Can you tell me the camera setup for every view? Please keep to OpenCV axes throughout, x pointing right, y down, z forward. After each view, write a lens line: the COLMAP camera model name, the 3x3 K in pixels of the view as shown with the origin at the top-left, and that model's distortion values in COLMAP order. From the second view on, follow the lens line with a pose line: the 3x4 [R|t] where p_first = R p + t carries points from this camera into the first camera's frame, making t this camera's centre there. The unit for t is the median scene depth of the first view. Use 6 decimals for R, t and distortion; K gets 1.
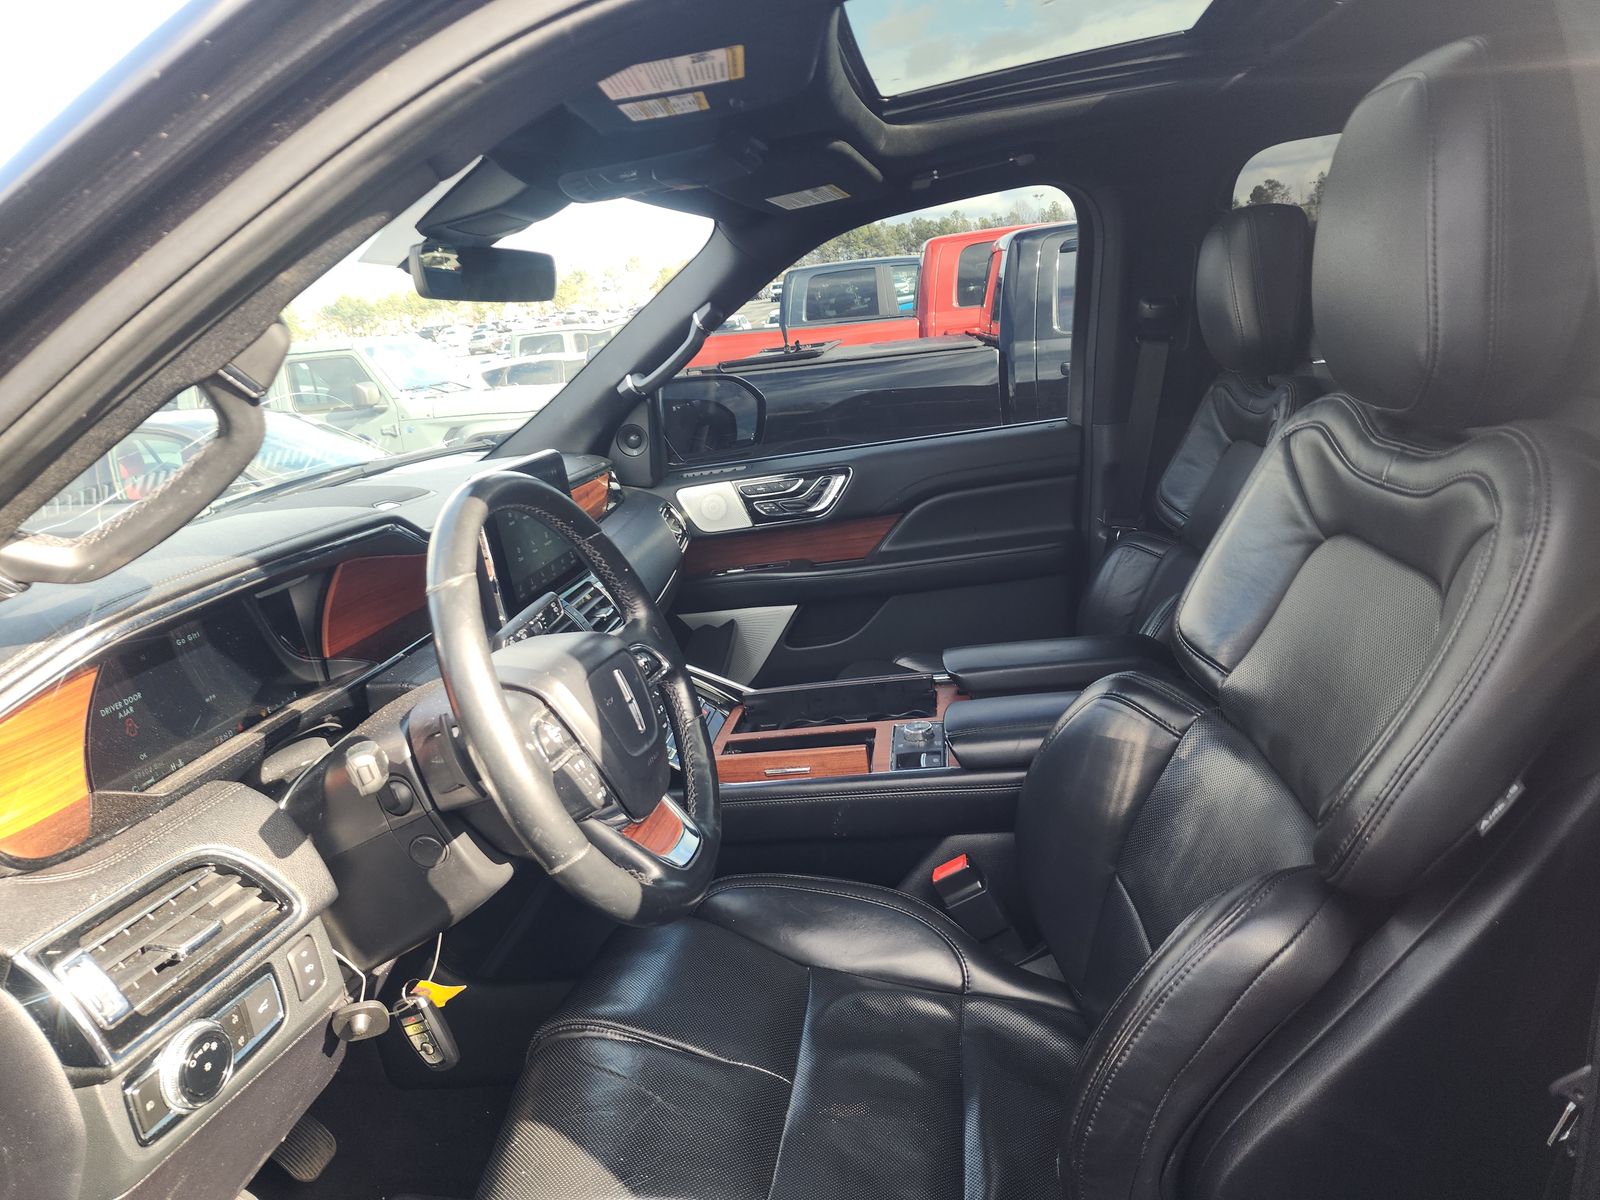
lens RADIAL K [[1074.5, 0, 800.0], [0, 1074.5, 600.0], [0, 0, 1]] dist [0.003090, 0.000952]
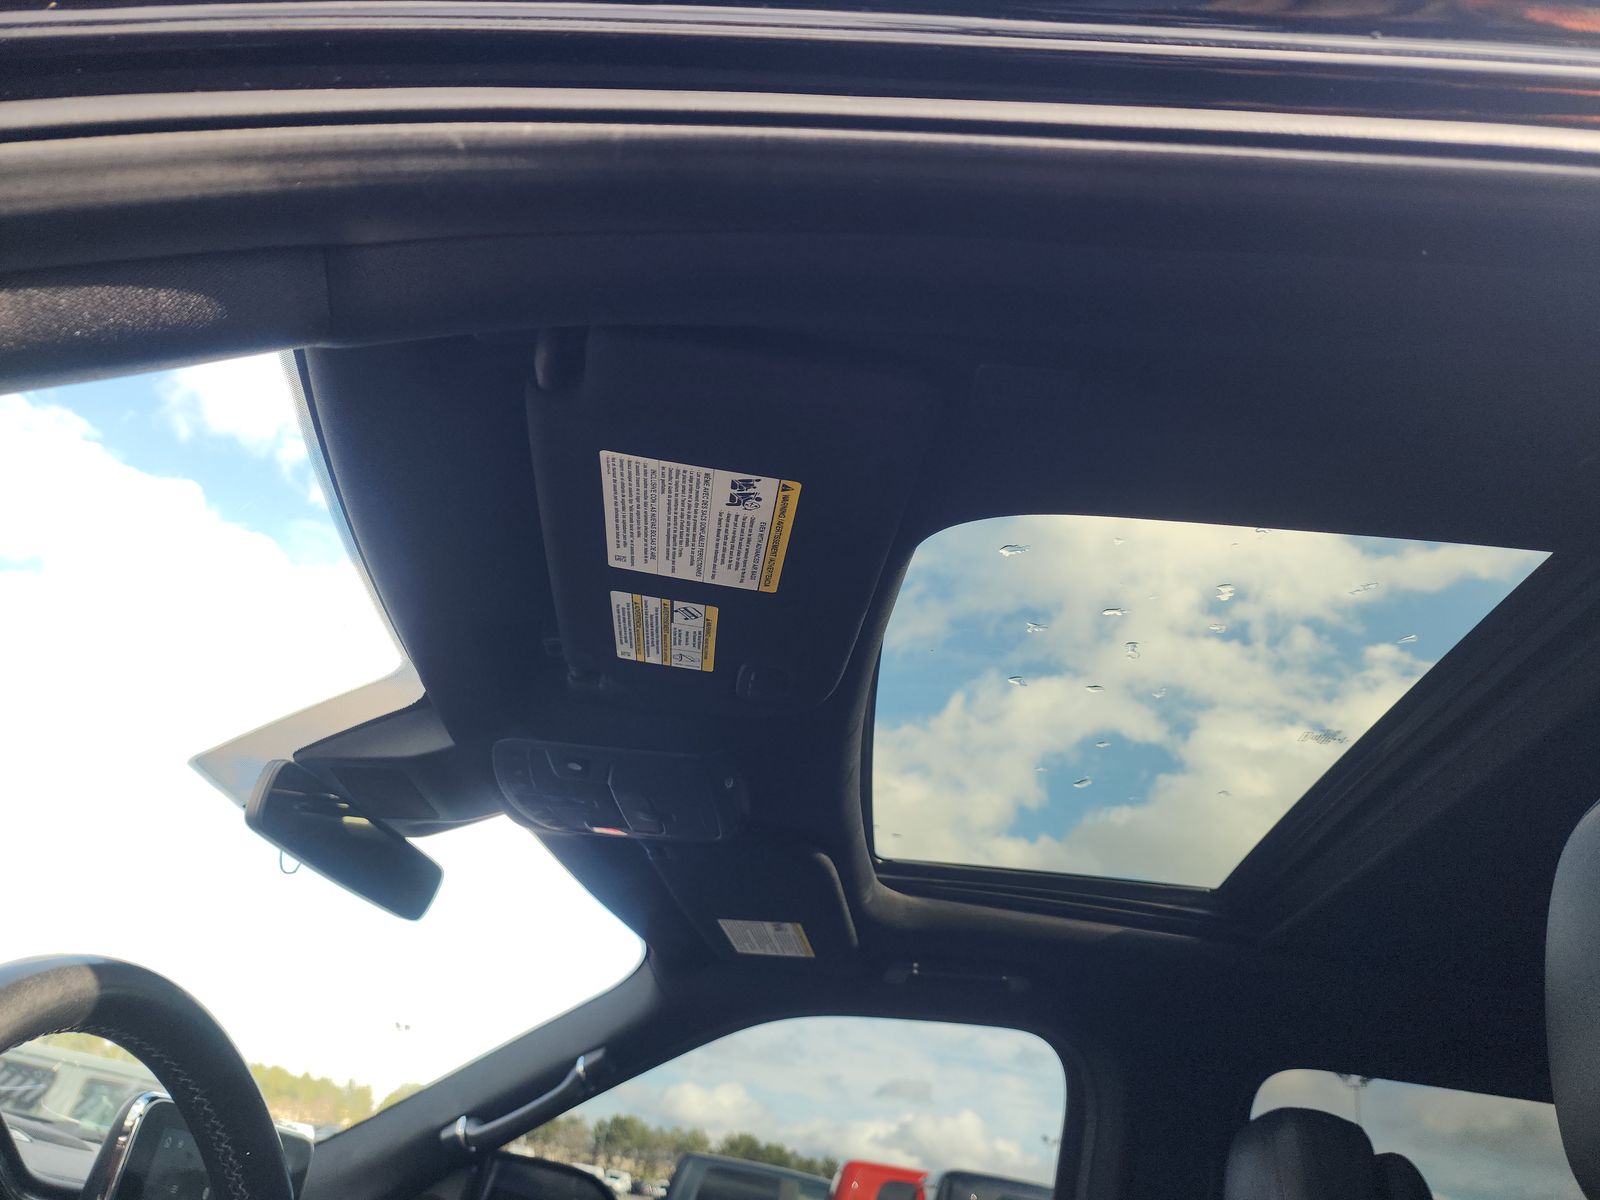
lens RADIAL K [[1074.5, 0, 800.0], [0, 1074.5, 600.0], [0, 0, 1]] dist [0.003090, 0.000952]
pose [[0.959041, 0.277972, -0.054512, 0.004678], [-0.231091, 0.656475, -0.718079, 0.040699], [-0.163820, 0.701264, 0.693824, 0.222926]]
